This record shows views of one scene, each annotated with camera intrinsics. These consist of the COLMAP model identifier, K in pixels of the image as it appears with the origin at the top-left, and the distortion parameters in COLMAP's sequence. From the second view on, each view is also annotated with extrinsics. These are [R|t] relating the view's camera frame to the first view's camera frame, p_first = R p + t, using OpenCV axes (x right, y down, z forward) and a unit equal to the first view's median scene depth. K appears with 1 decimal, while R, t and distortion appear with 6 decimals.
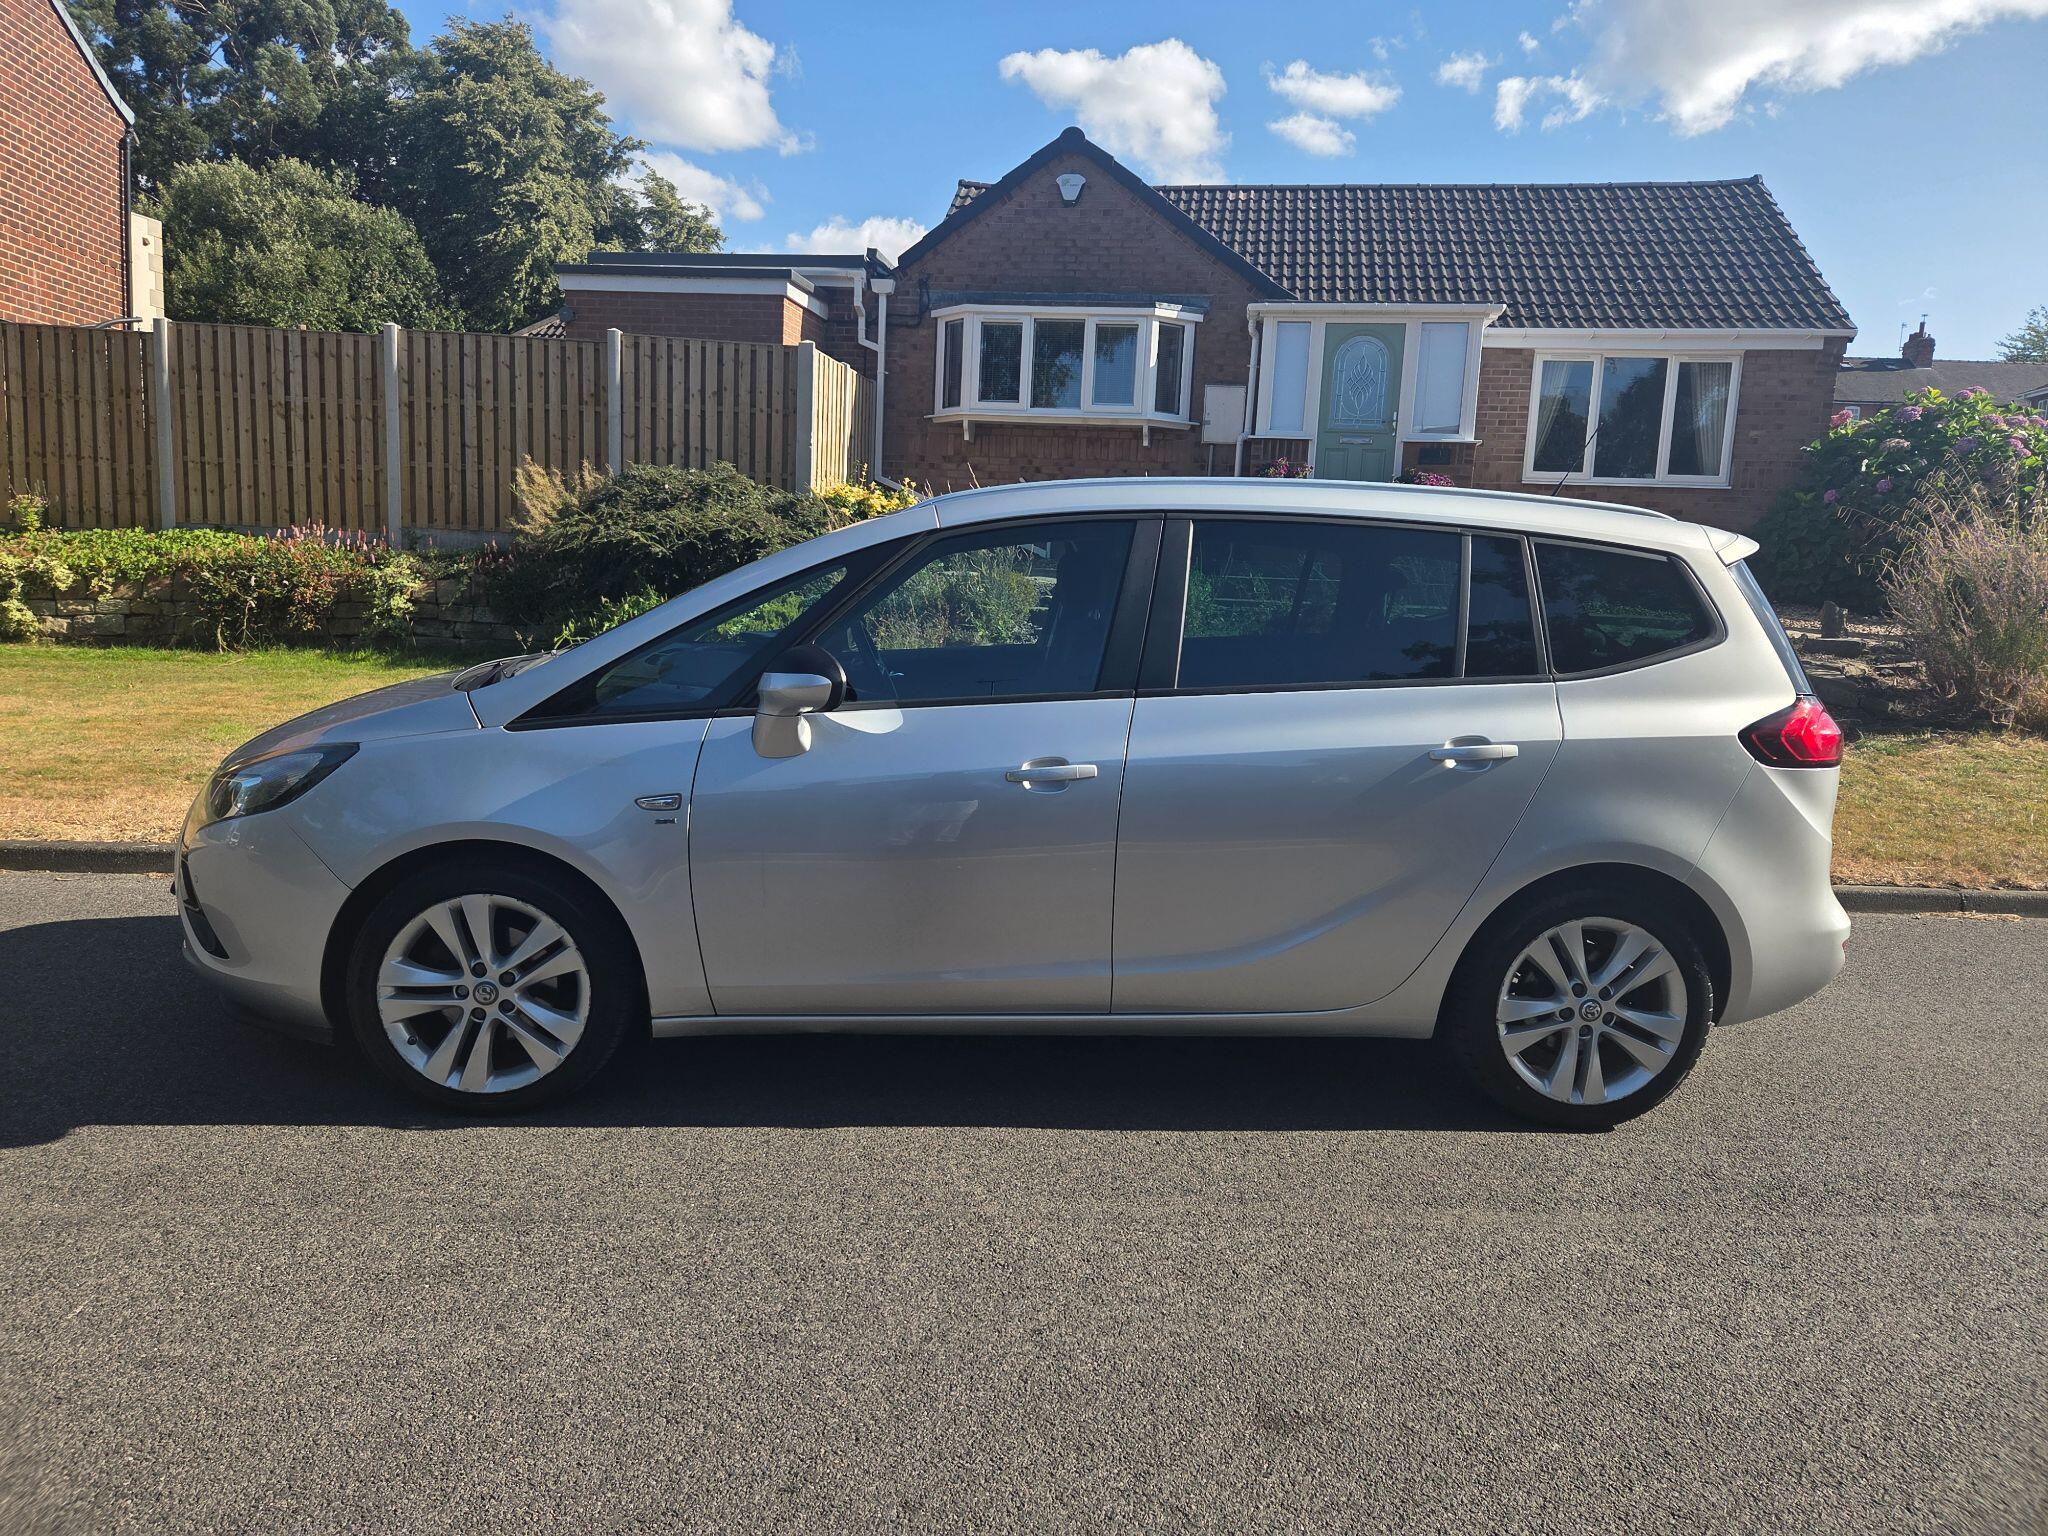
lens RADIAL K [[1343.2, 0, 1012.2], [0, 1343.2, 765.1], [0, 0, 1]] dist [0.066547, -0.051027]
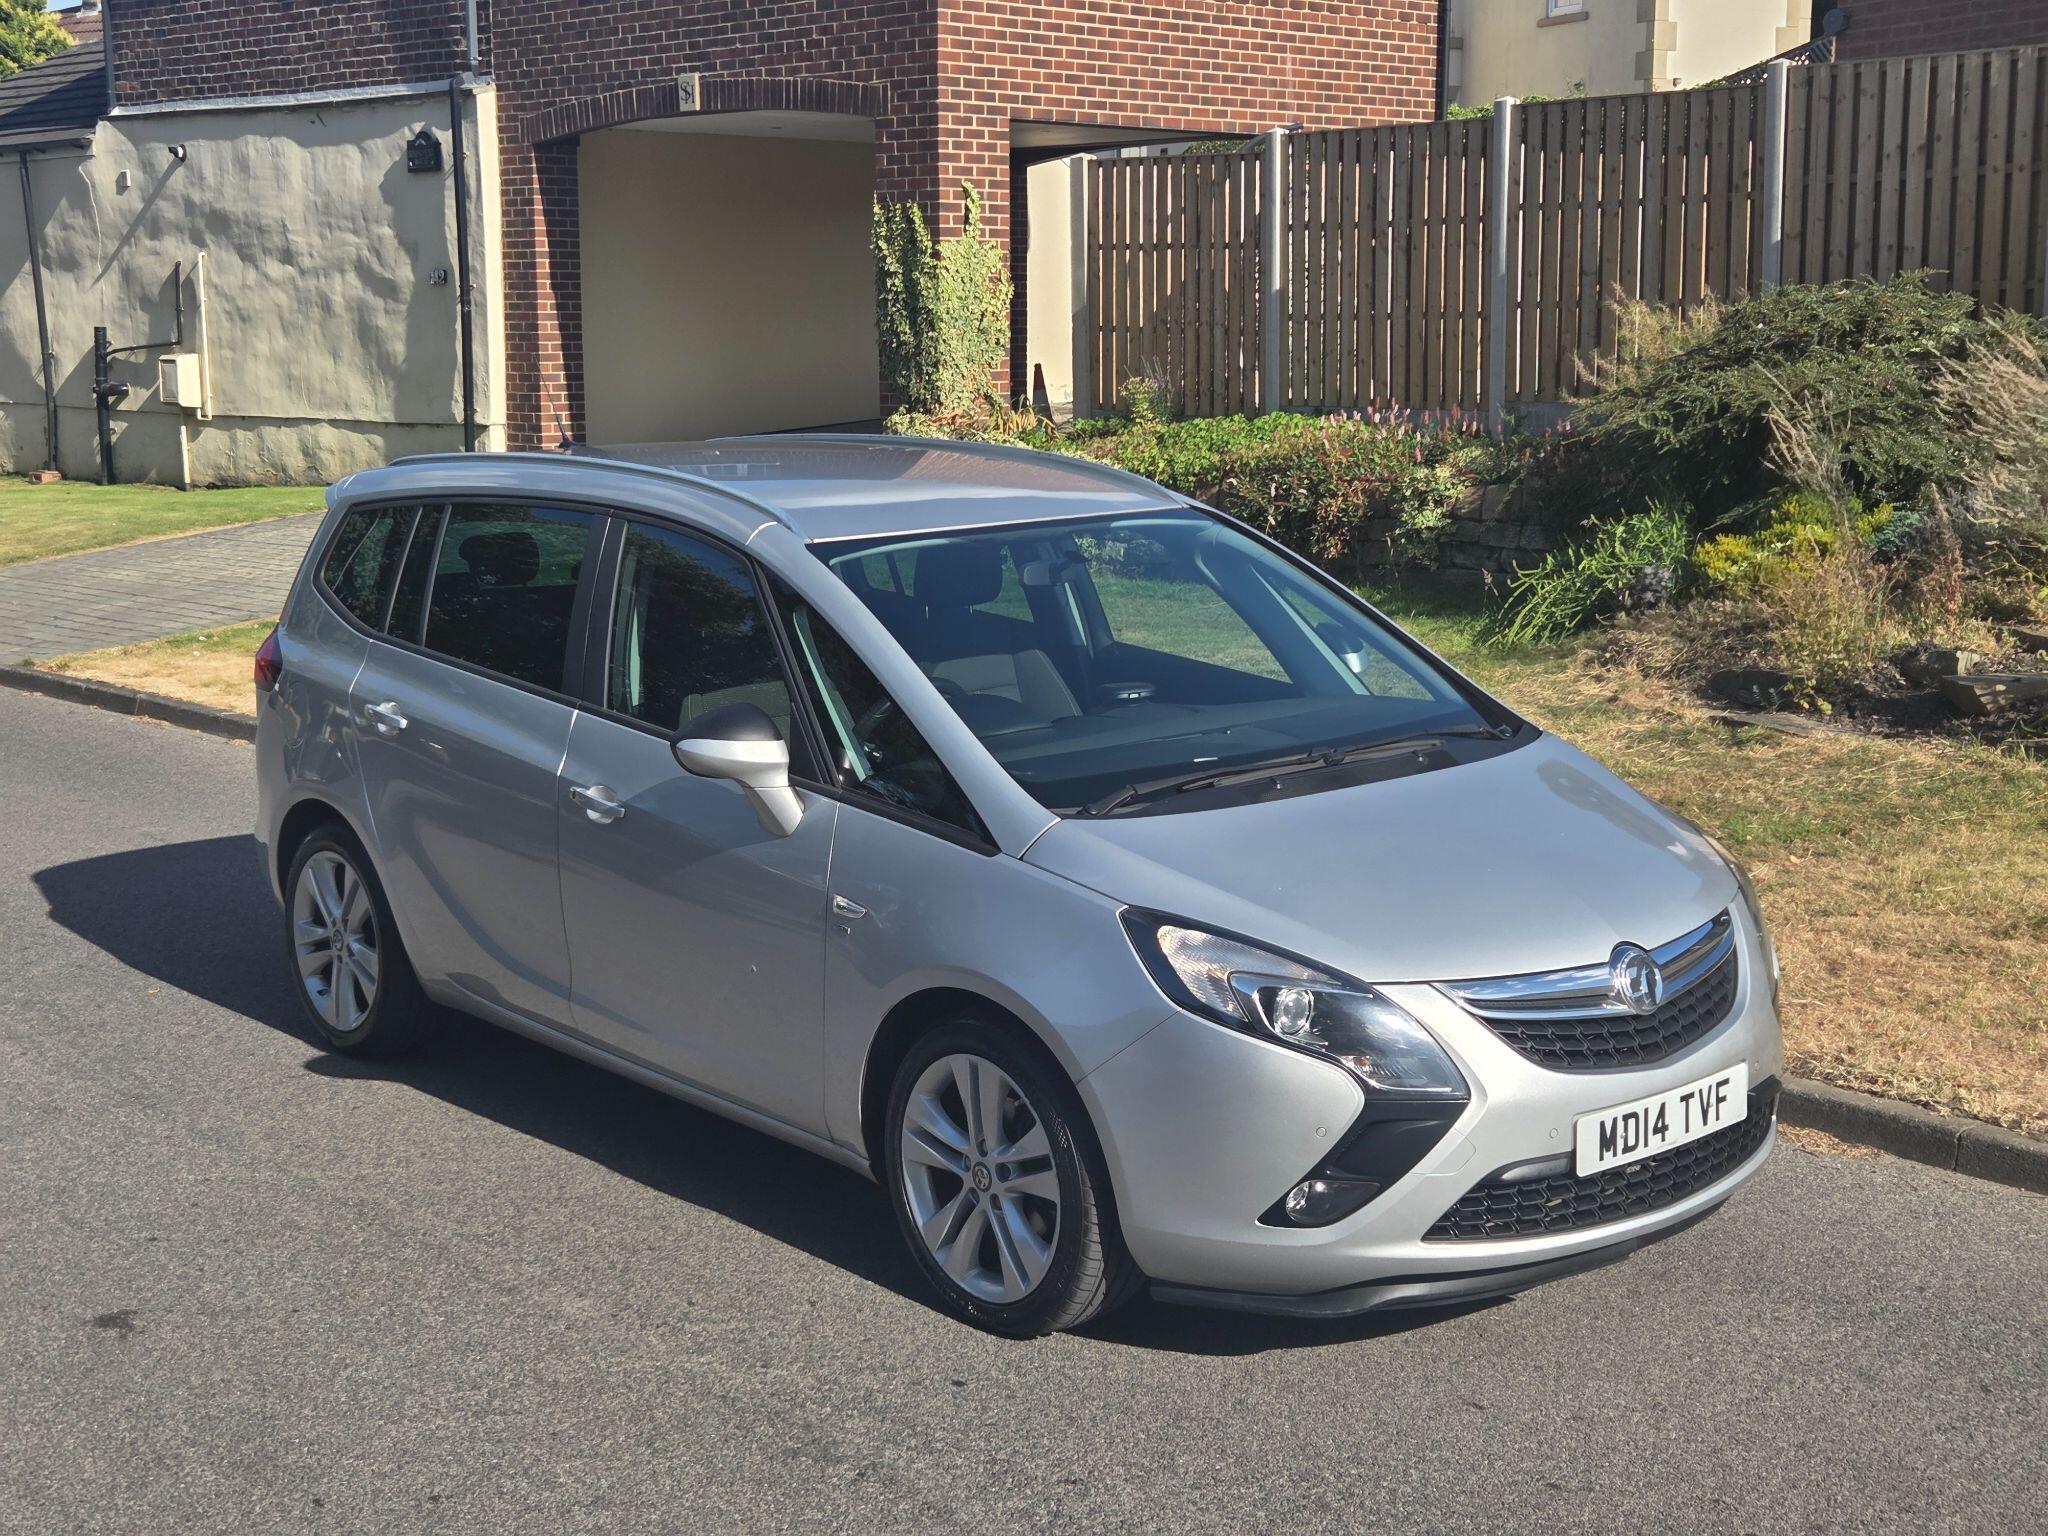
lens RADIAL K [[2696.8, 0, 1024.0], [0, 2696.8, 768.0], [0, 0, 1]] dist [0.082721, -0.134701]
pose [[0.596127, 0.083631, -0.798523, 0.418203], [-0.085845, 0.995498, 0.040174, -0.027283], [0.798288, 0.044600, 0.600623, 0.028967]]
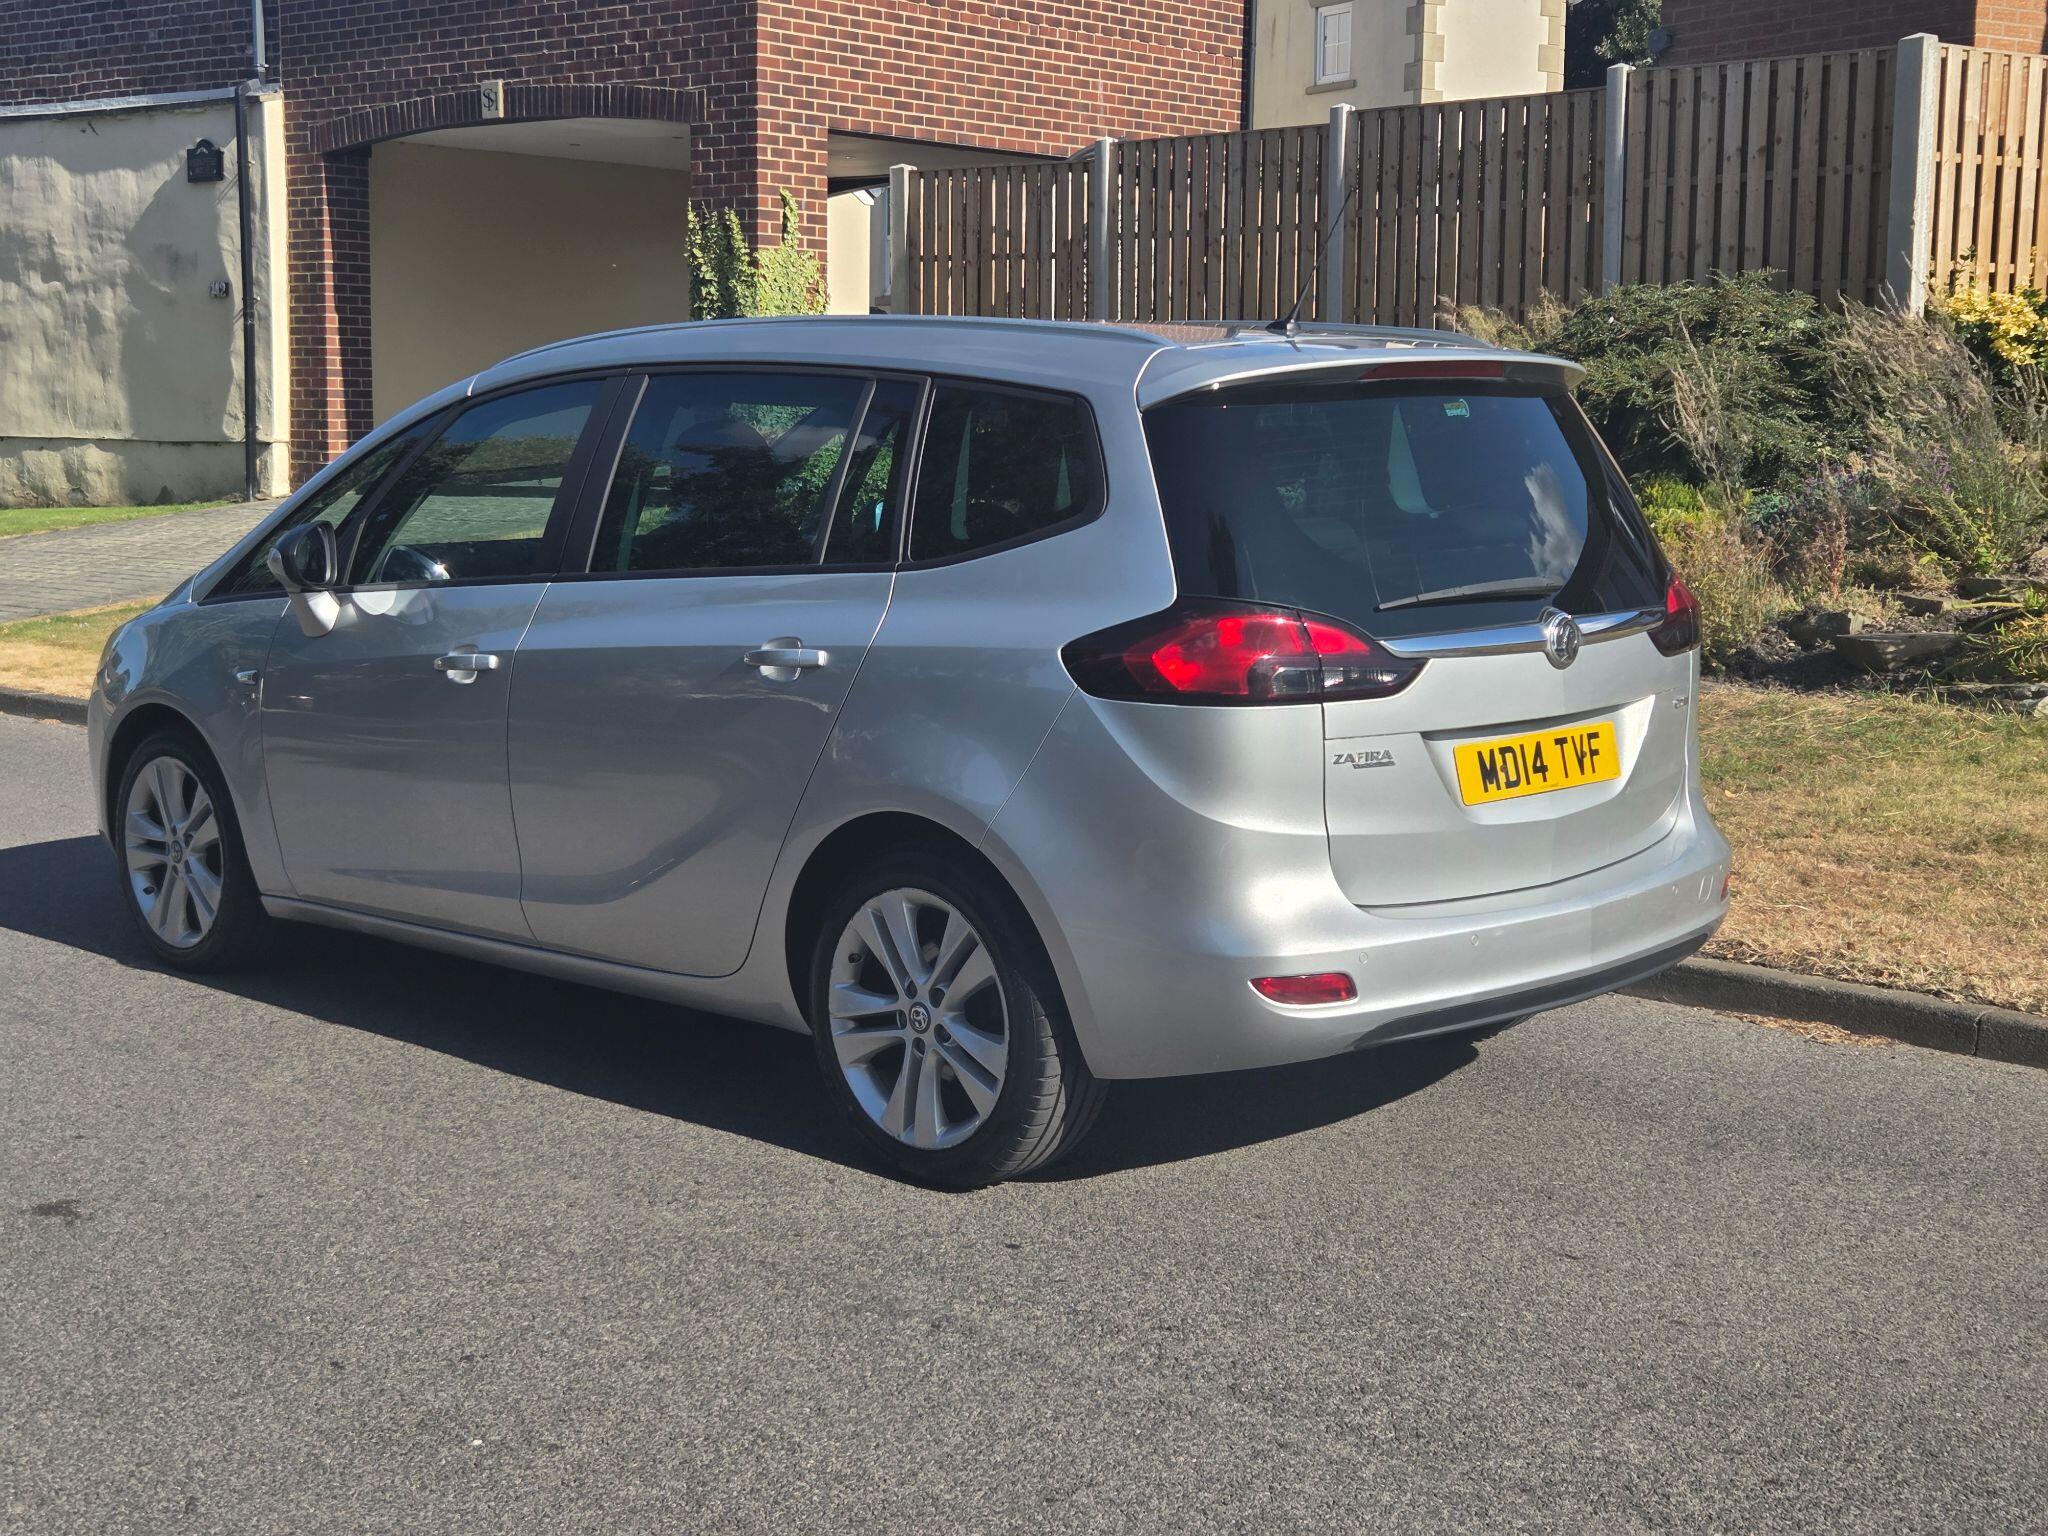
lens RADIAL K [[2708.4, 0, 1007.6], [0, 2708.4, 751.4], [0, 0, 1]] dist [0.069602, -0.054634]
pose [[0.665683, 0.056176, -0.744117, 0.378563], [-0.089517, 0.995973, -0.004892, 0.009625], [0.740846, 0.069868, 0.668031, 0.013413]]
